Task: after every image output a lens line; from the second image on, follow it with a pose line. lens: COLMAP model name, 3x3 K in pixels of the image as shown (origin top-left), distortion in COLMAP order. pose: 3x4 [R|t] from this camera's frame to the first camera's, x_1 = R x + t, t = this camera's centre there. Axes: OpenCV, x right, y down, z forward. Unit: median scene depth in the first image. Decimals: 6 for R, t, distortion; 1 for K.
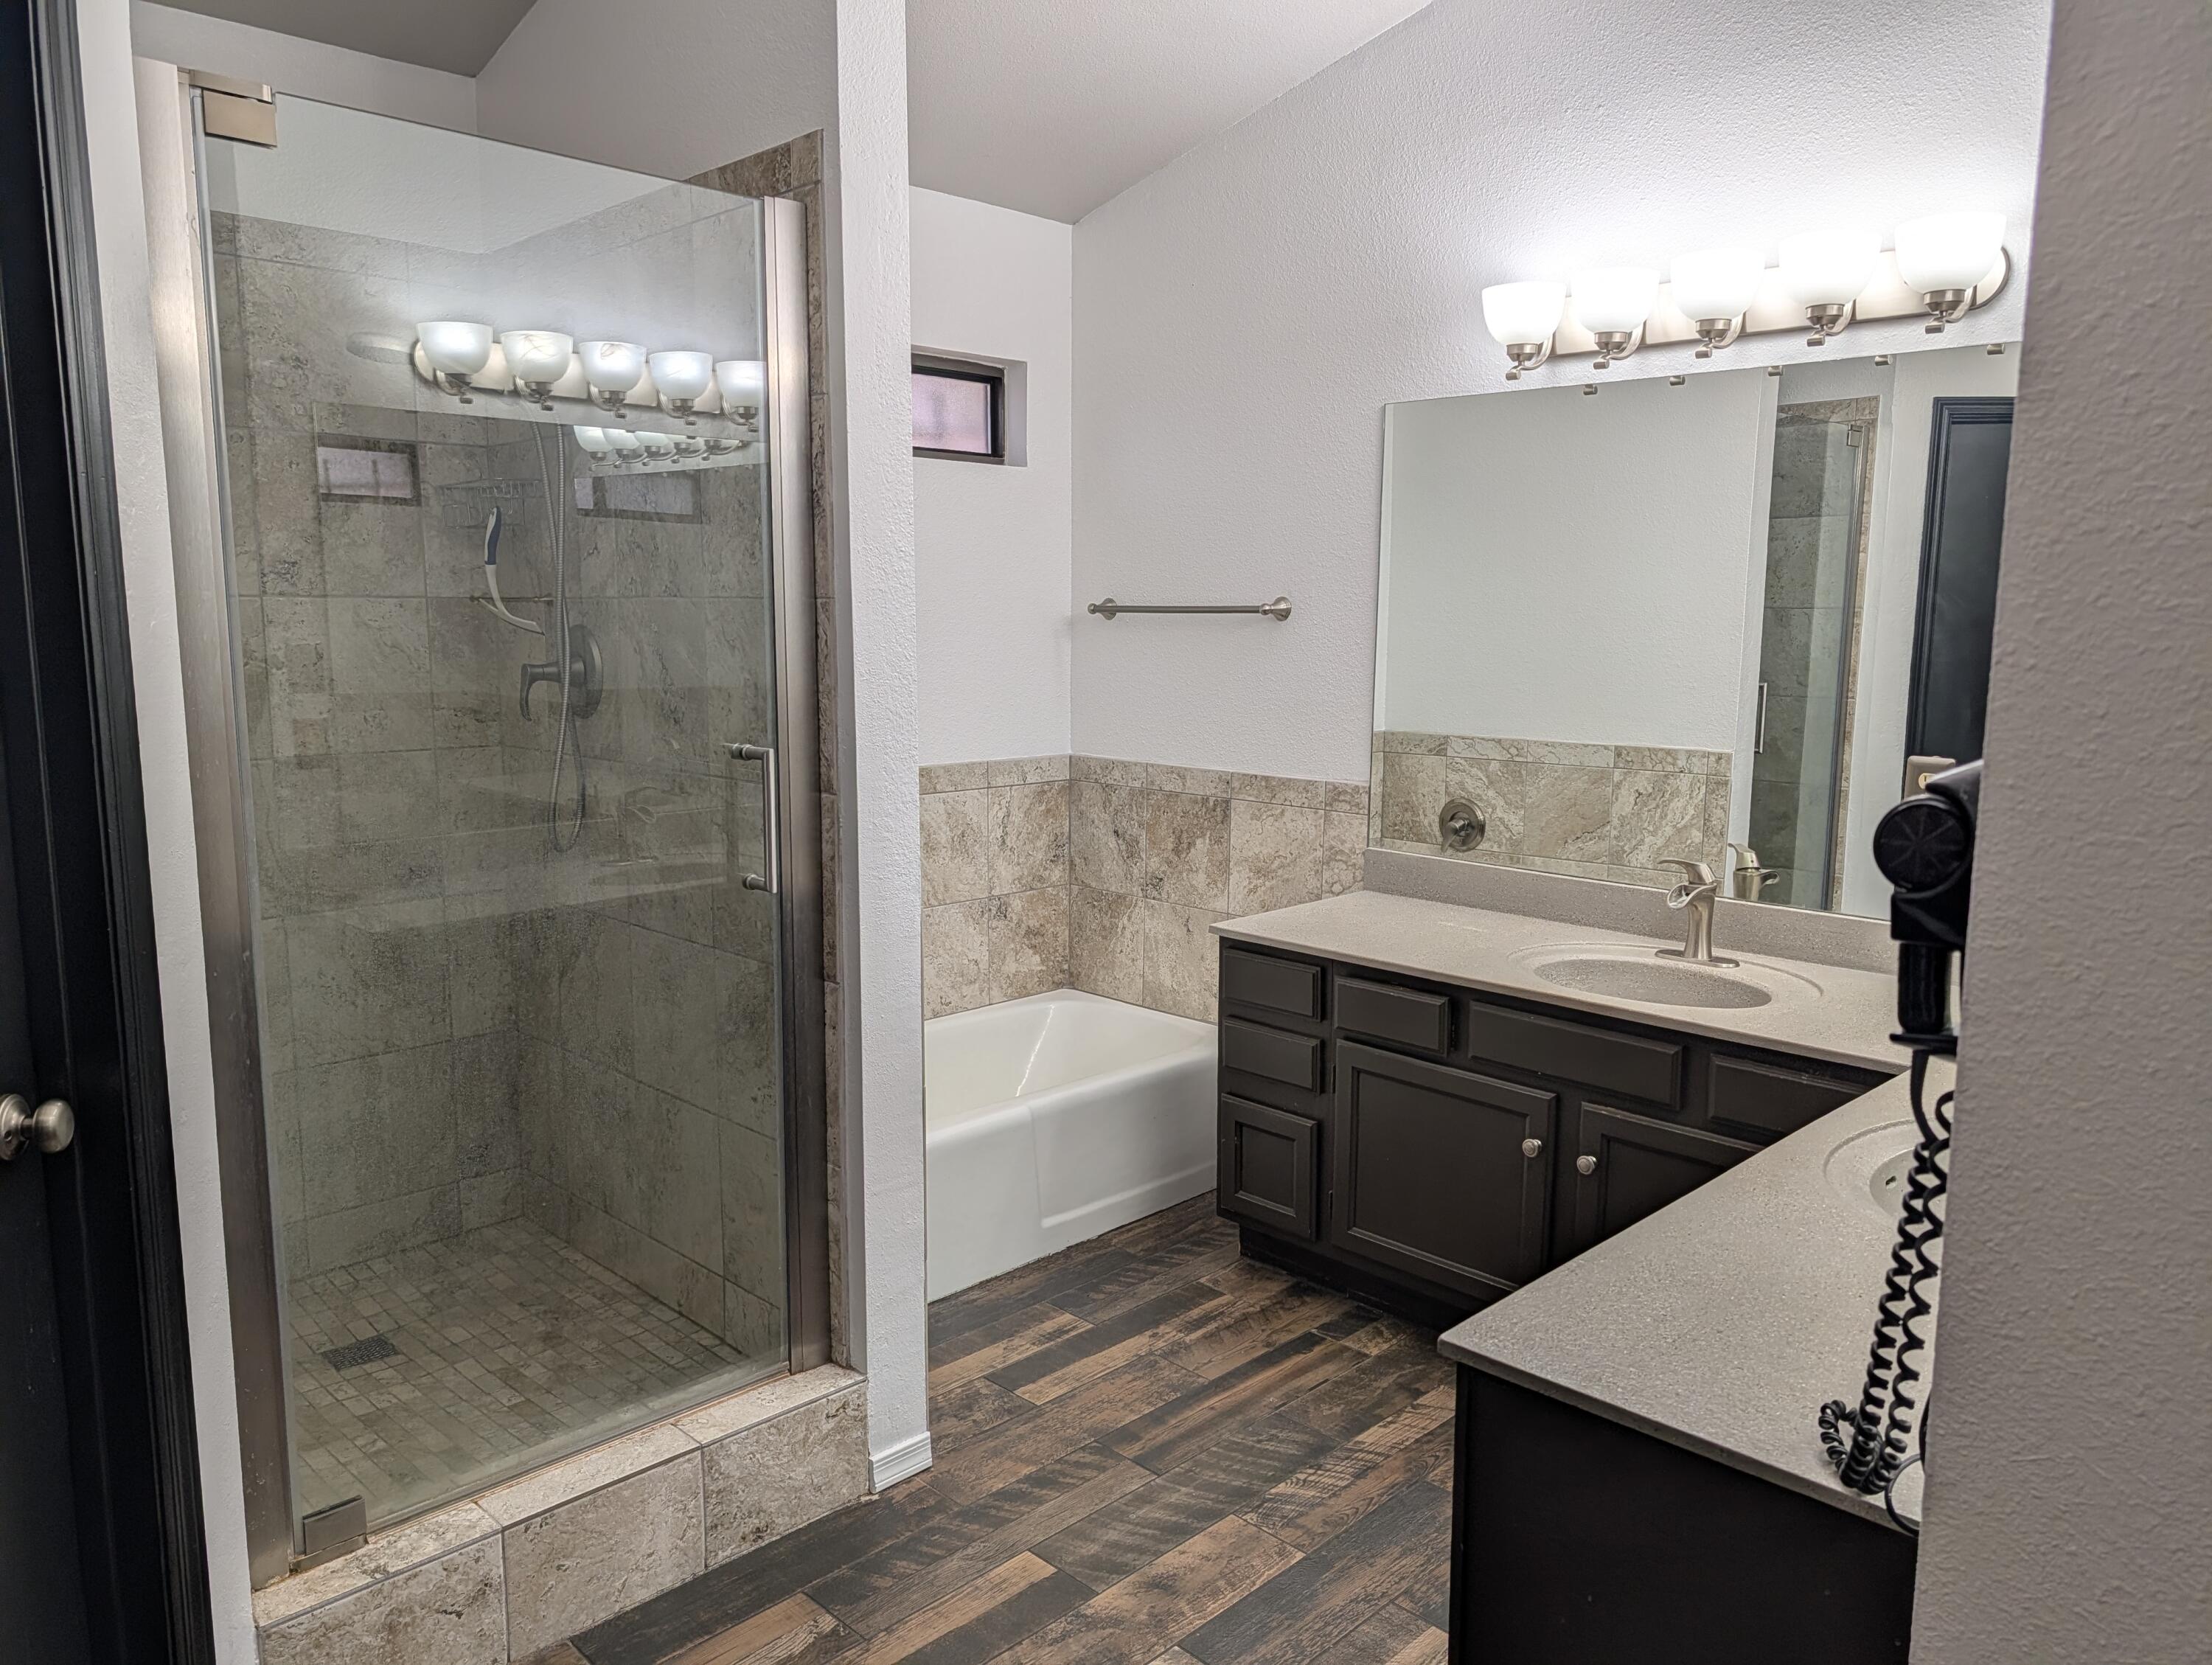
lens RADIAL K [[1582.6, 0, 1106.0], [0, 1582.6, 832.5], [0, 0, 1]] dist [0.028596, -0.032319]
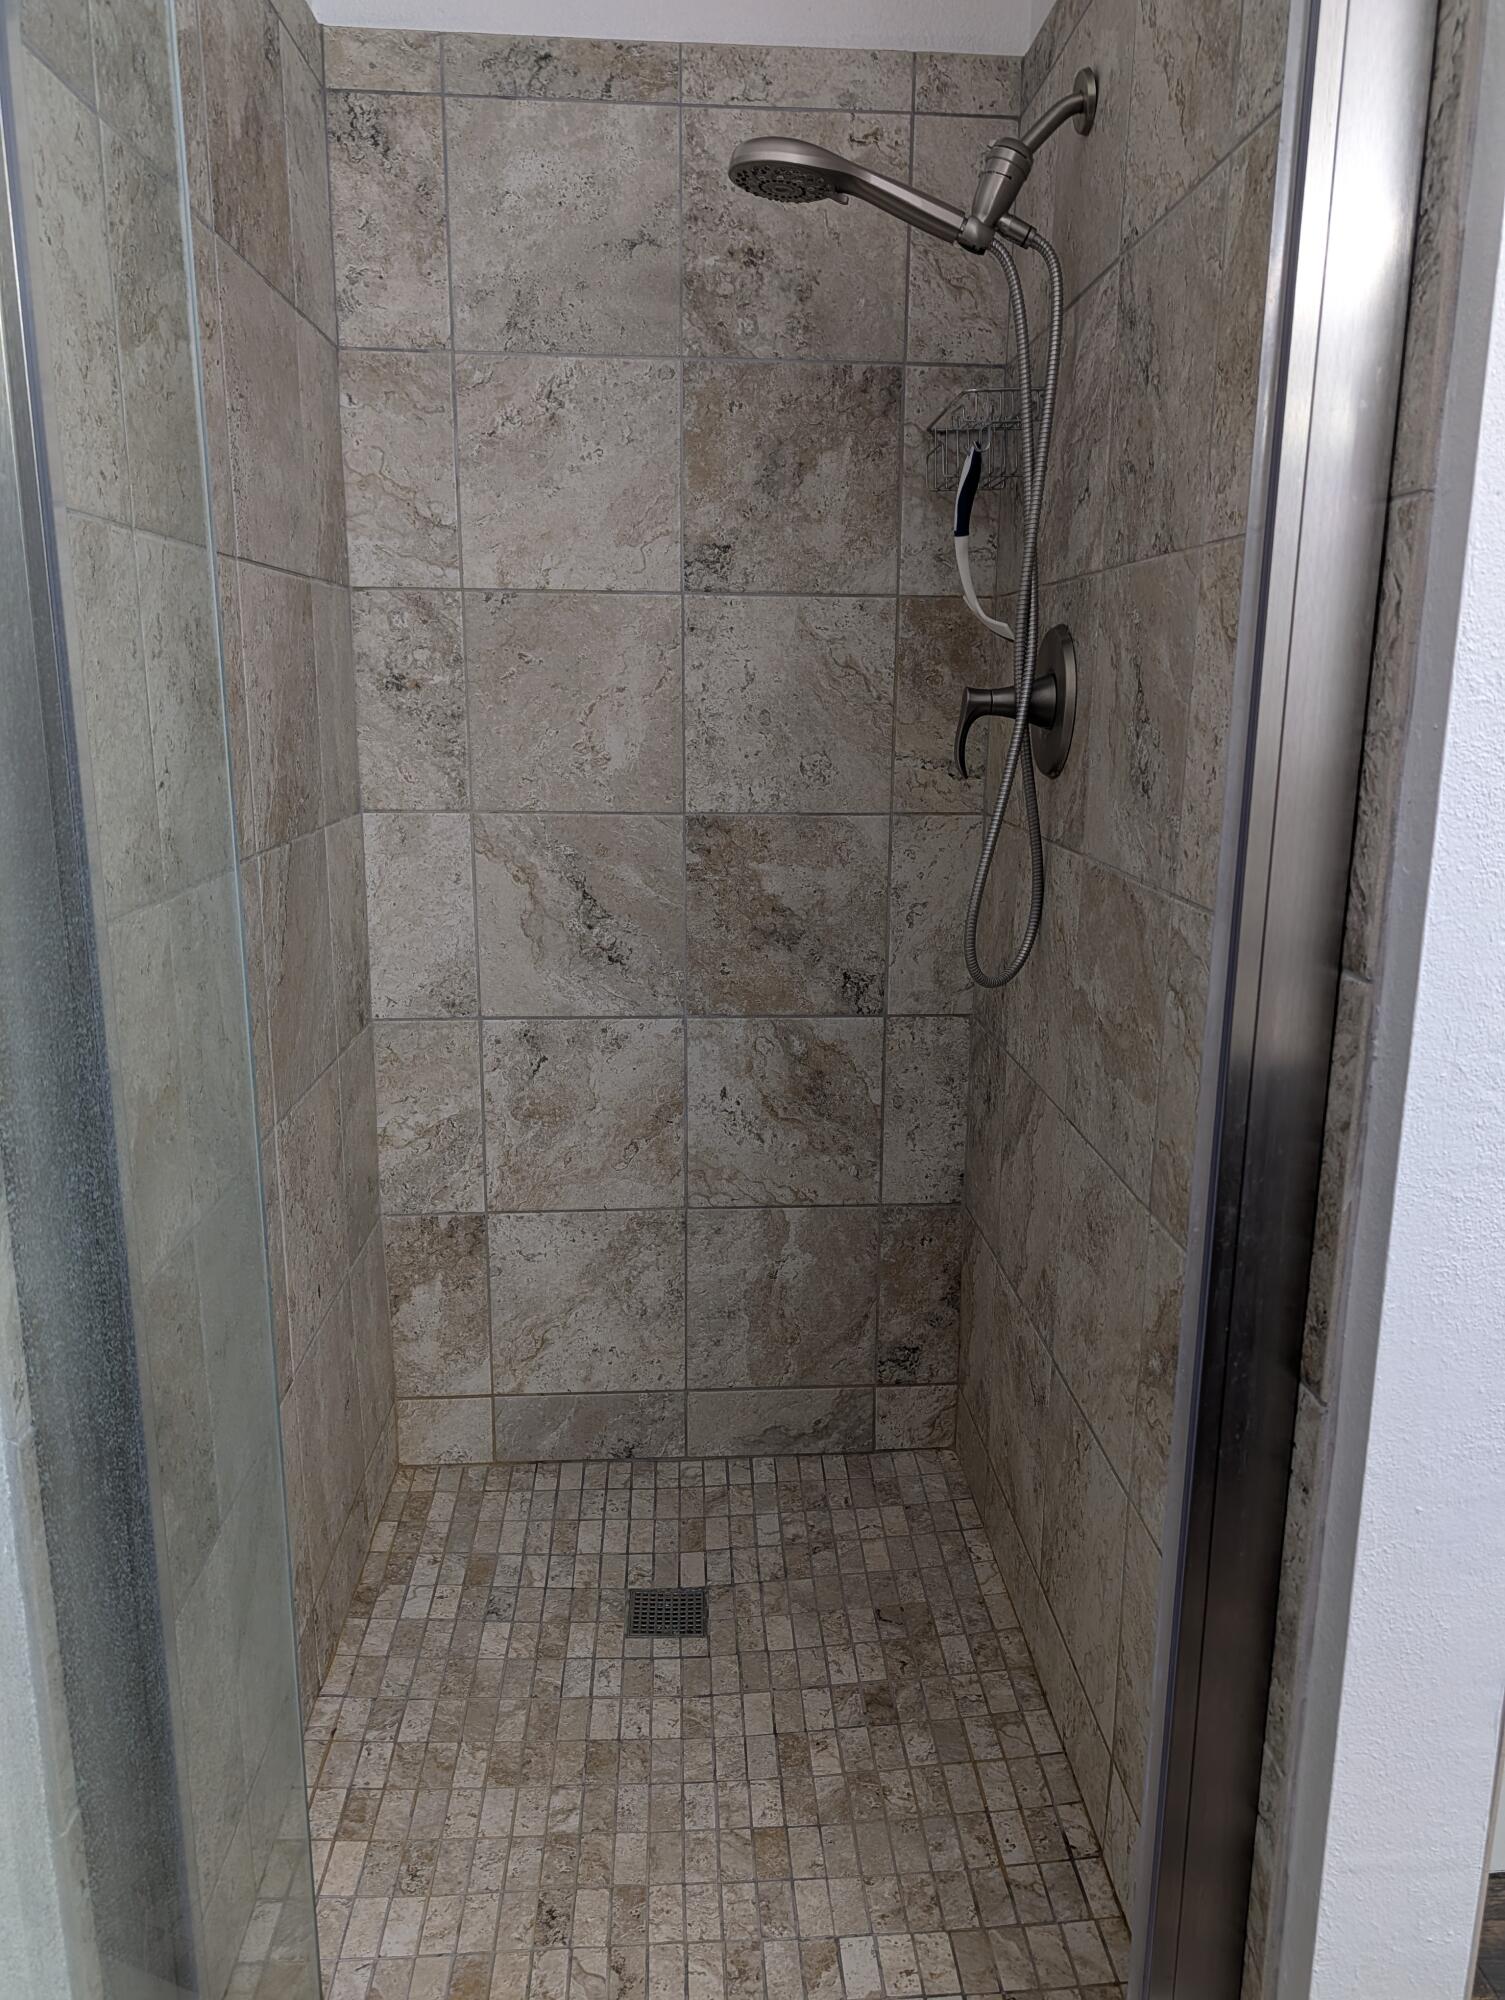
lens RADIAL K [[1430.8, 0, 773.0], [0, 1430.8, 1010.7], [0, 0, 1]] dist [0.028596, -0.032319]
pose [[0.758225, 0.150003, -0.634503, -0.039730], [-0.097069, 0.988300, 0.117648, -0.037295], [0.644727, -0.027614, 0.763914, 0.496879]]
